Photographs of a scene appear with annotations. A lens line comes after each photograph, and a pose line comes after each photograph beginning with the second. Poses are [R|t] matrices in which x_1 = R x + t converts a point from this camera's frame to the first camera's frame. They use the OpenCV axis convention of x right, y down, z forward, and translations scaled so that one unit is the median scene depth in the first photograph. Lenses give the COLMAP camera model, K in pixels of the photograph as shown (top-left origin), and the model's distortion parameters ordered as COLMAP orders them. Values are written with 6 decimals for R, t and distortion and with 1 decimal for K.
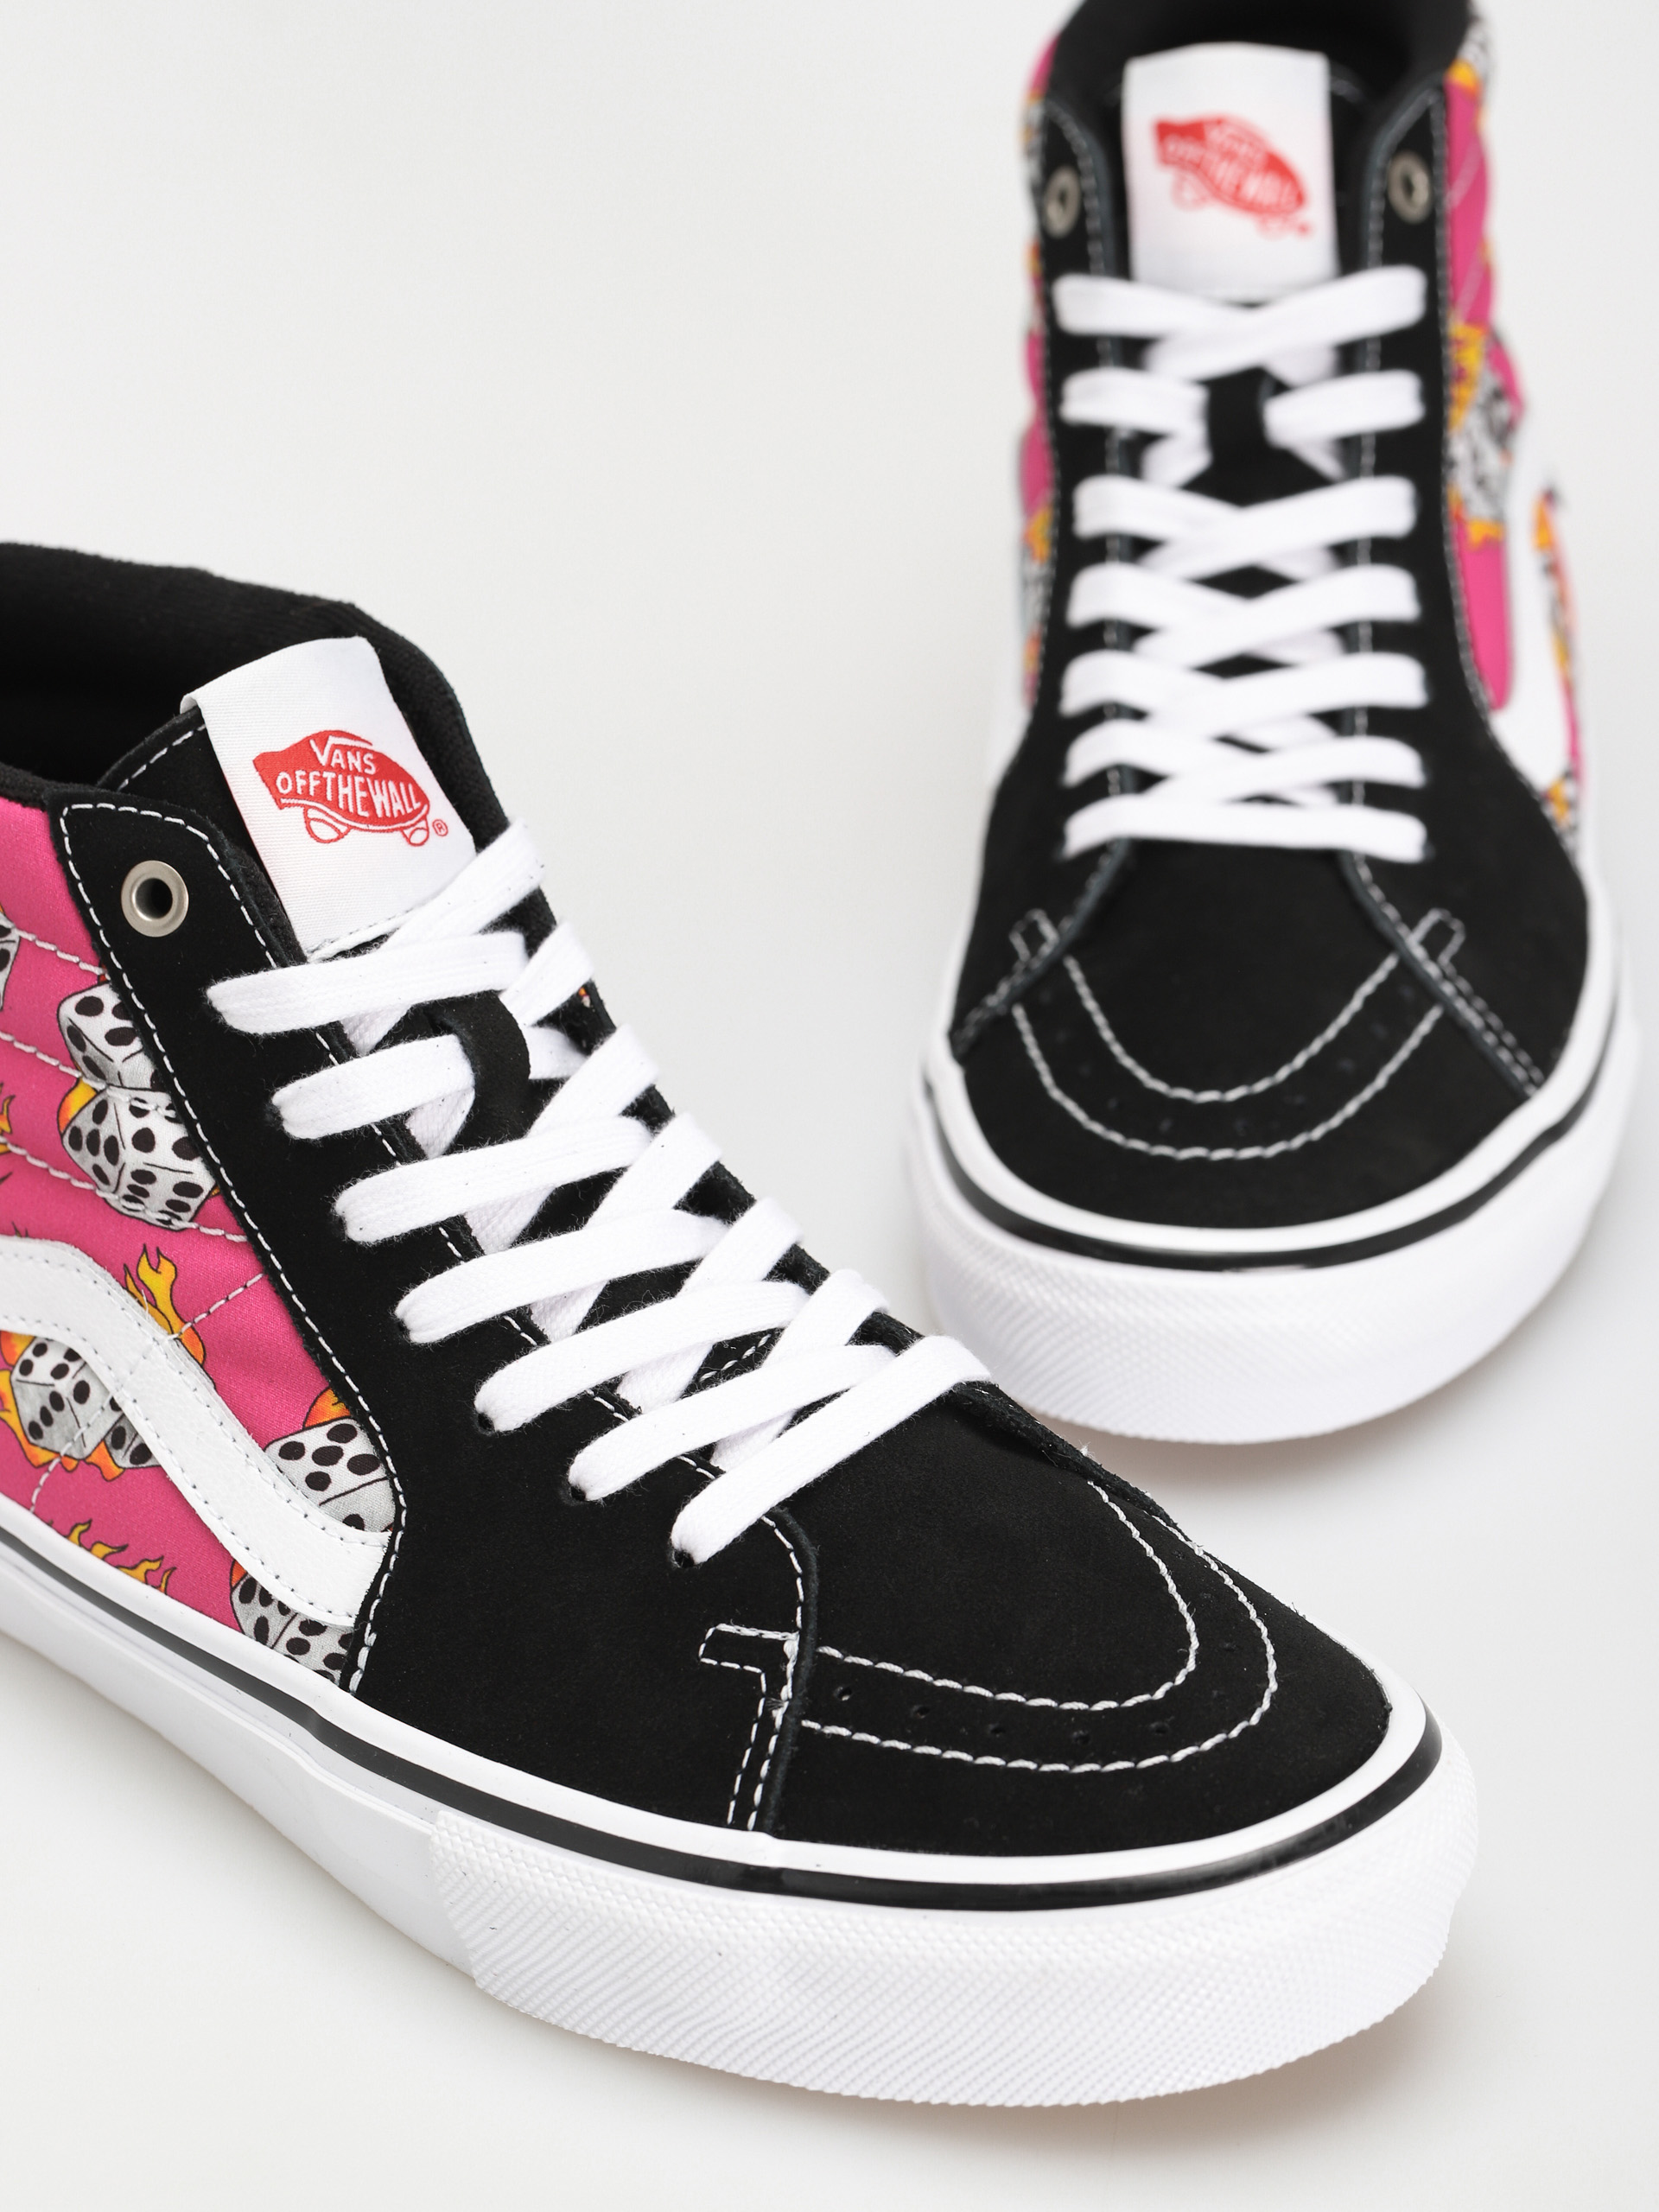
lens RADIAL K [[7801.4, 0, 829.5], [0, 7801.4, 1106.0], [0, 0, 1]] dist [-0.174153, 2.183274]
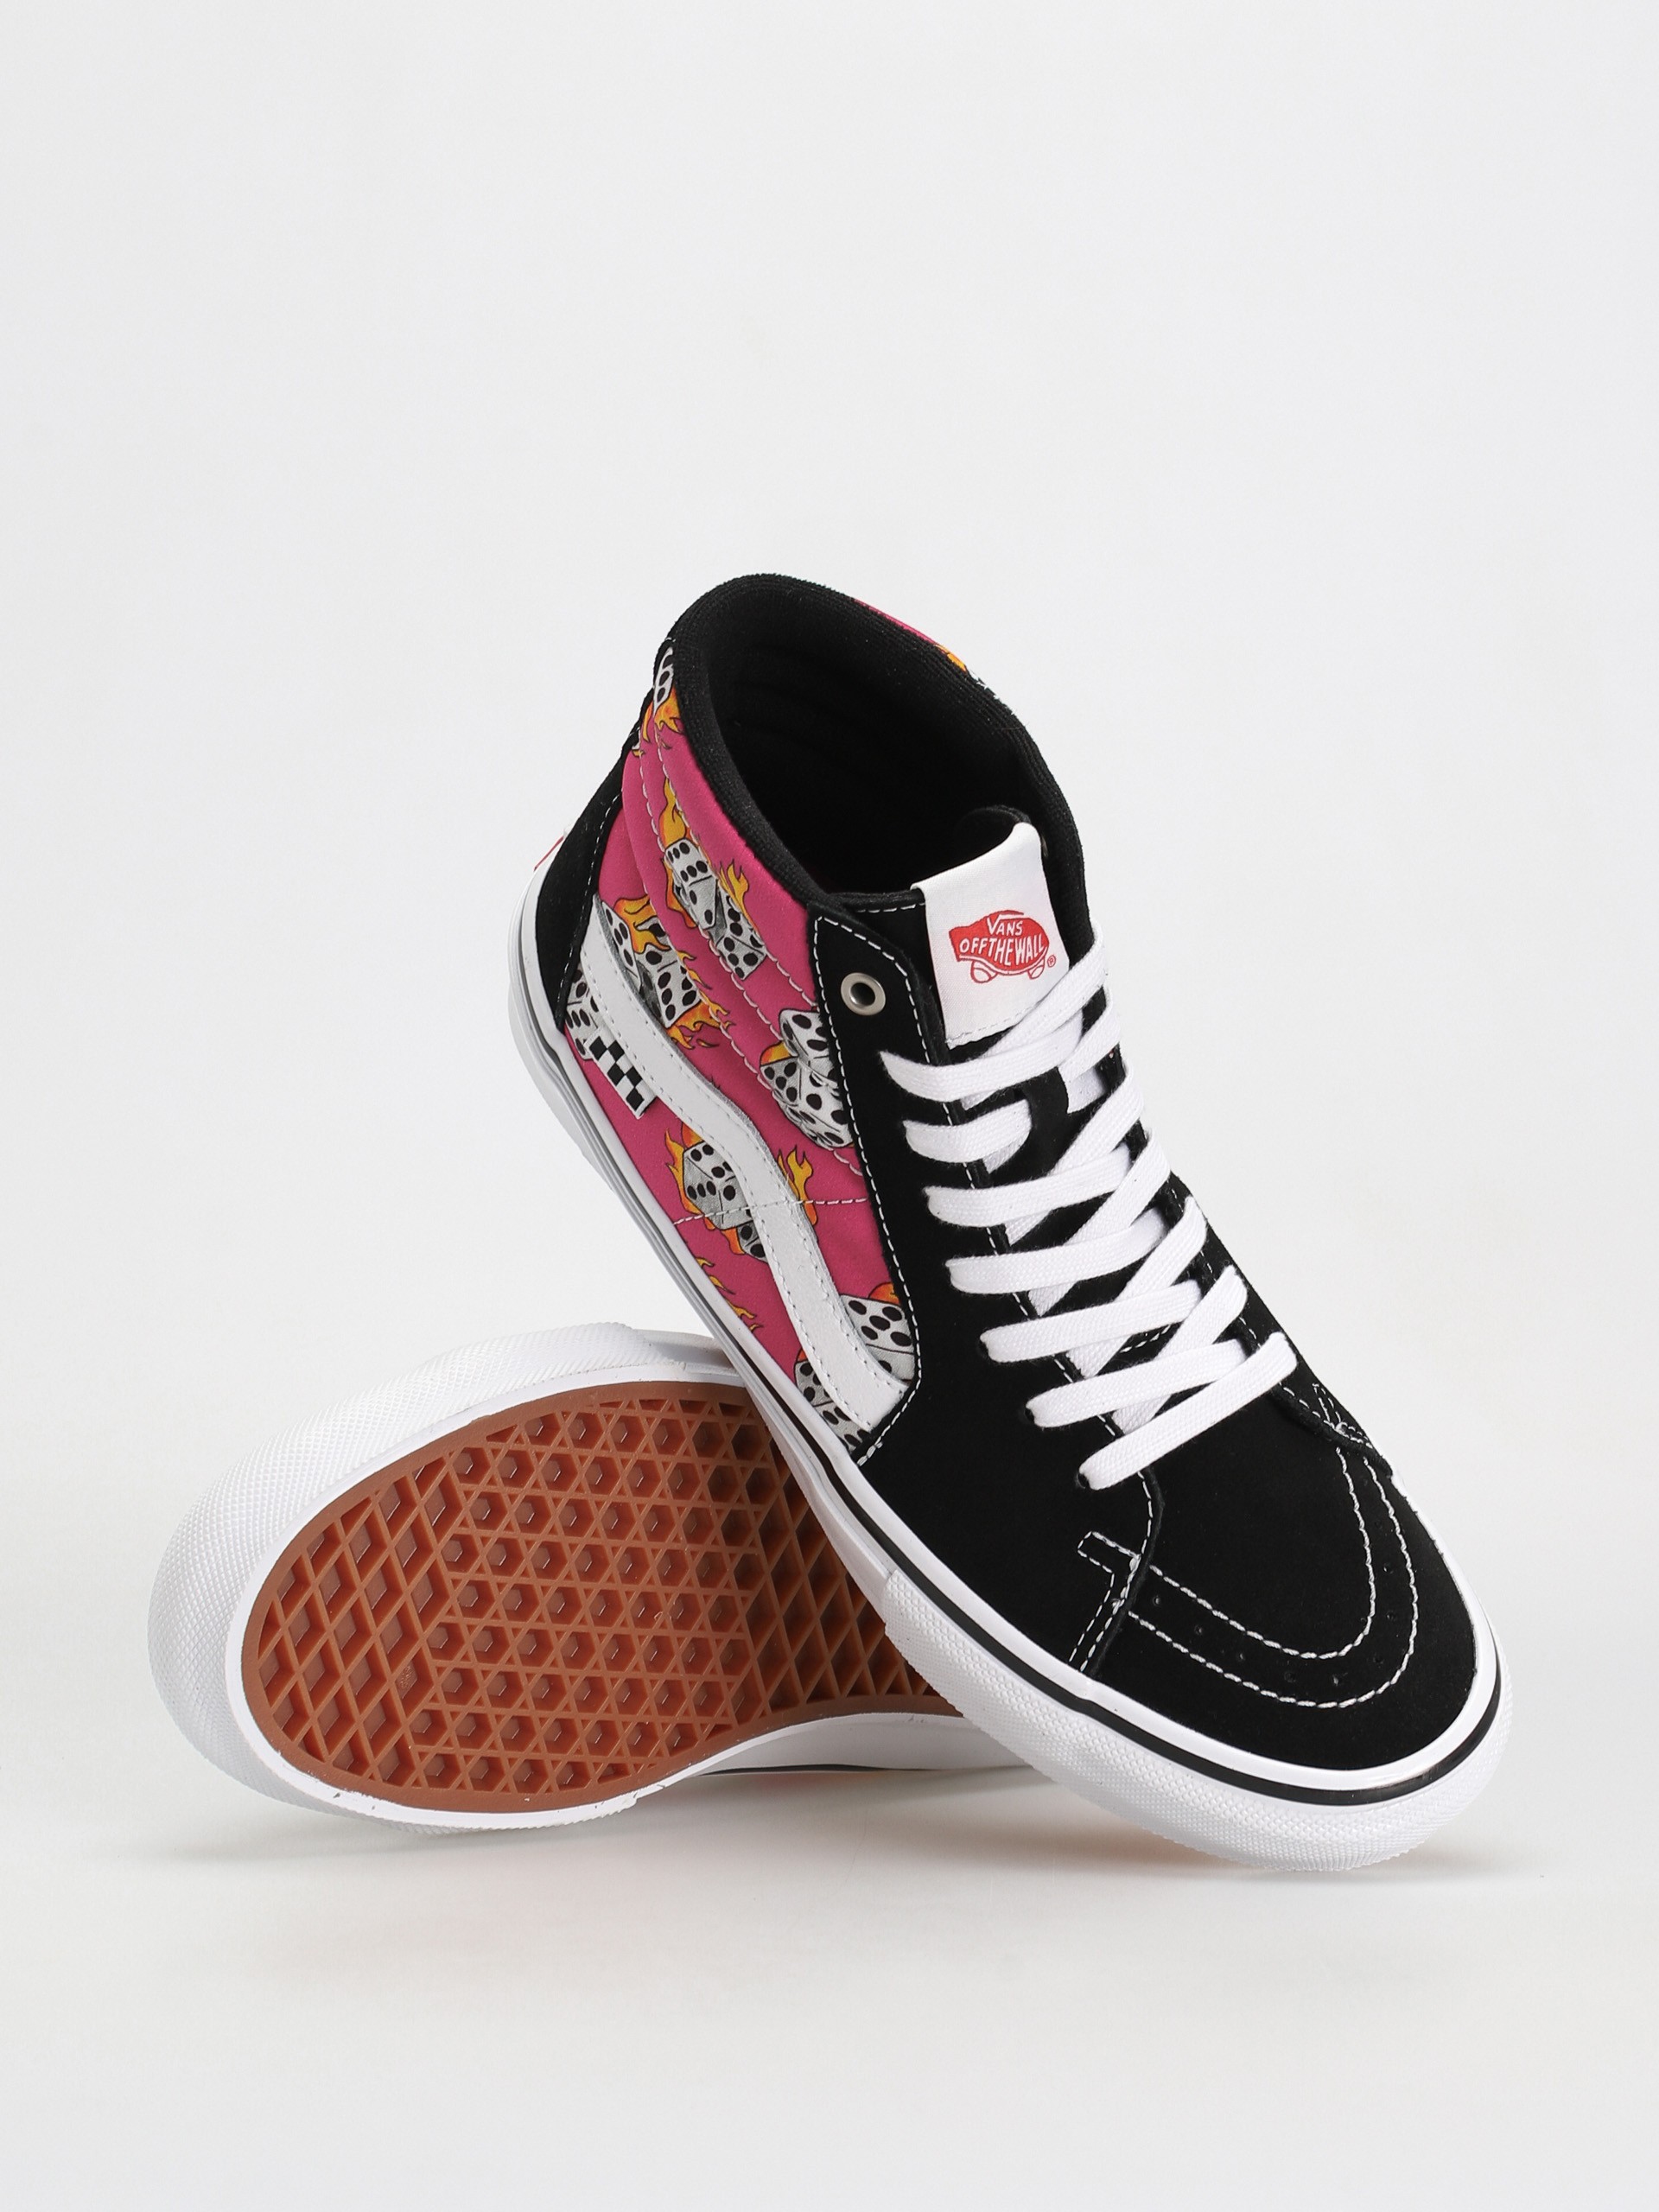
lens RADIAL K [[7801.4, 0, 829.5], [0, 7801.4, 1106.0], [0, 0, 1]] dist [-0.174153, 2.183274]
pose [[0.966464, 0.227028, 0.120026, -0.272301], [-0.256299, 0.823451, 0.506201, -0.784315], [0.016086, -0.519987, 0.854023, -0.325487]]
